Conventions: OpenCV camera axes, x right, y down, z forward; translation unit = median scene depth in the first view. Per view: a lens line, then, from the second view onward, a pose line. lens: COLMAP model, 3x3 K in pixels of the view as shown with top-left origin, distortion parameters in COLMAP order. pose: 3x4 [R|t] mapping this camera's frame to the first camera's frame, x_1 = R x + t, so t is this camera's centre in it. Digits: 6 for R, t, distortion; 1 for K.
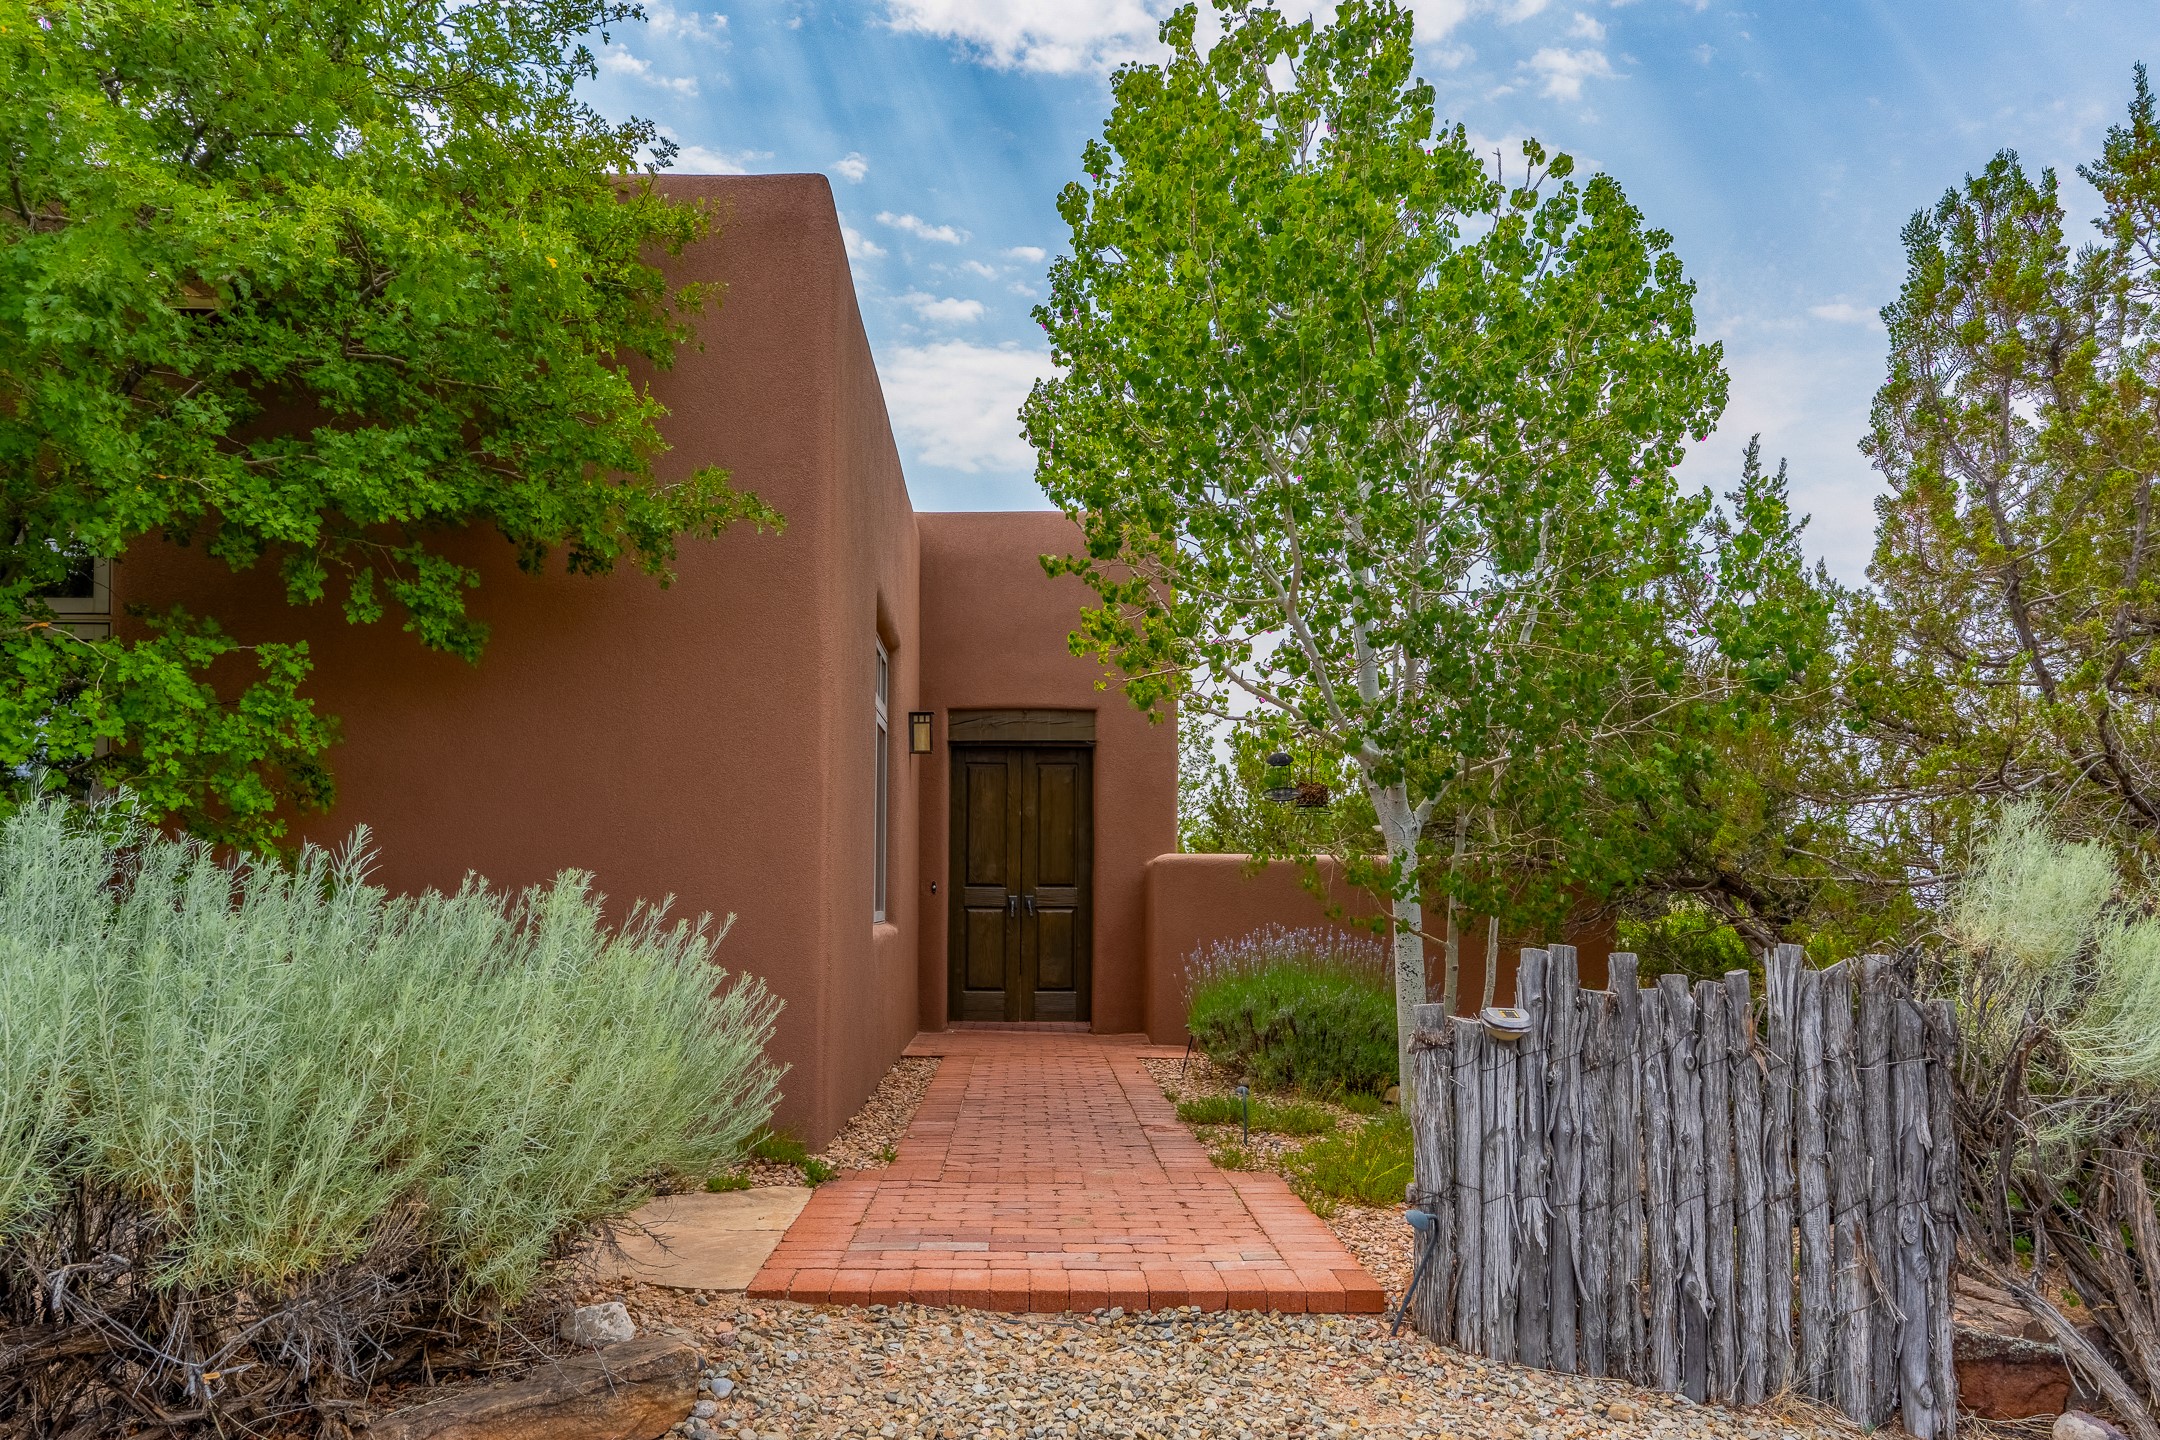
lens RADIAL K [[1463.2, 0, 1072.8], [0, 1463.2, 846.2], [0, 0, 1]] dist [0.004803, 0.001956]
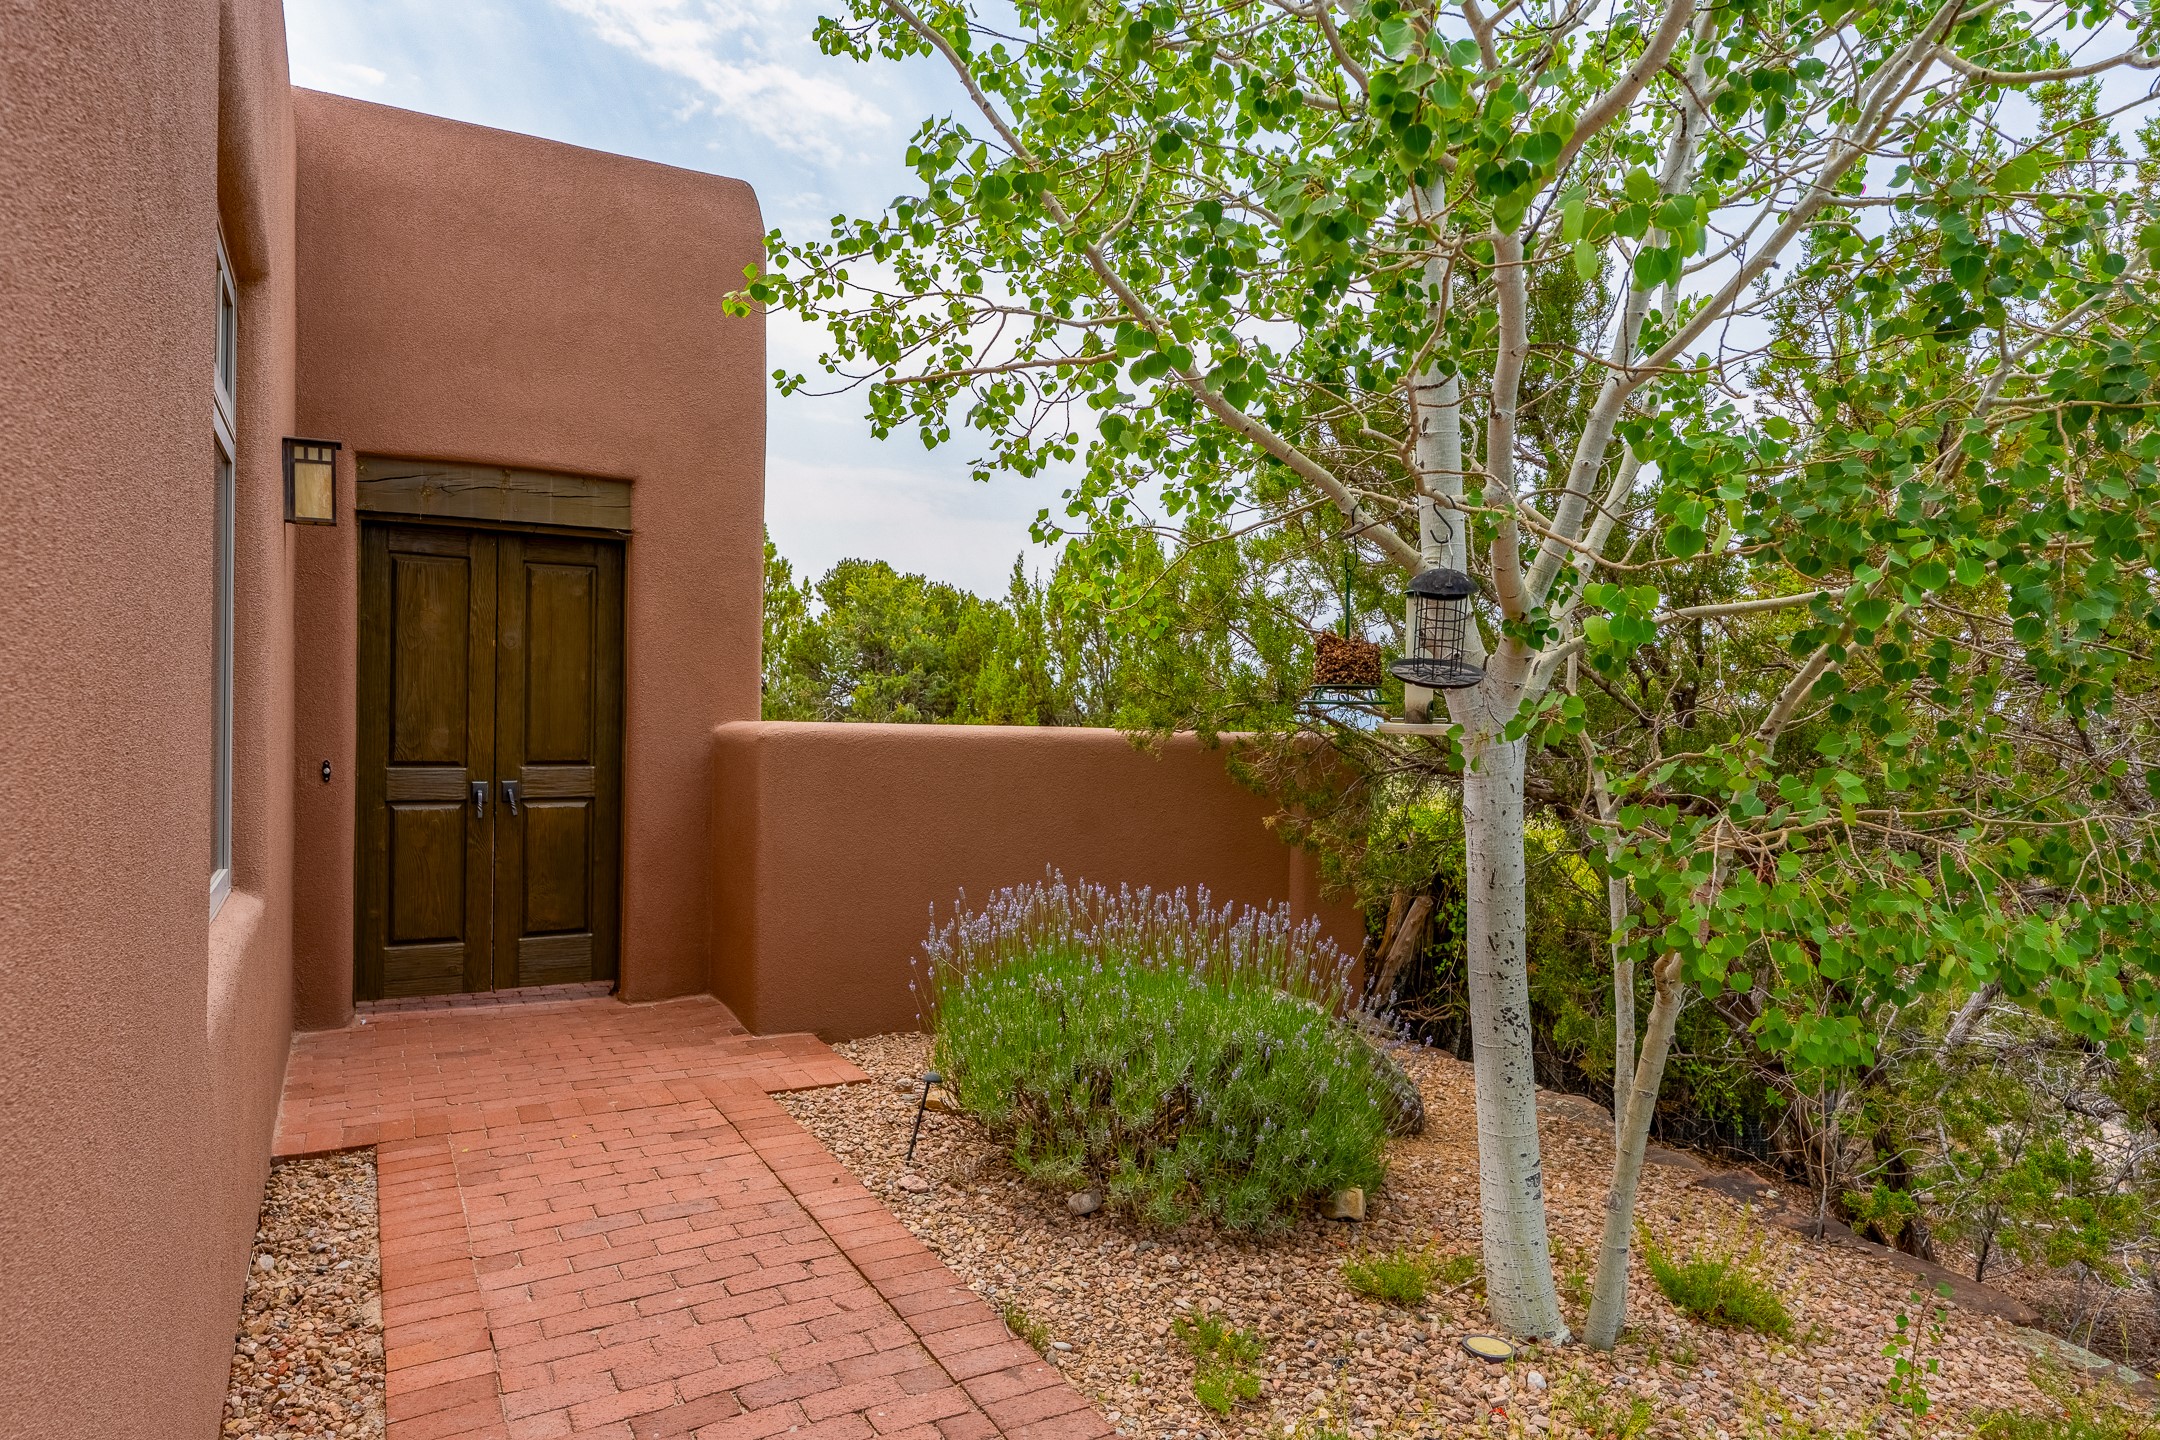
lens RADIAL K [[1204.2, 0, 1071.4], [0, 1204.2, 733.9], [0, 0, 1]] dist [-0.009701, 0.003529]
pose [[0.871391, 0.000531, 0.490589, -0.071478], [-0.016349, 0.999475, 0.027959, -0.003041], [-0.490317, -0.032384, 0.870942, 0.459069]]
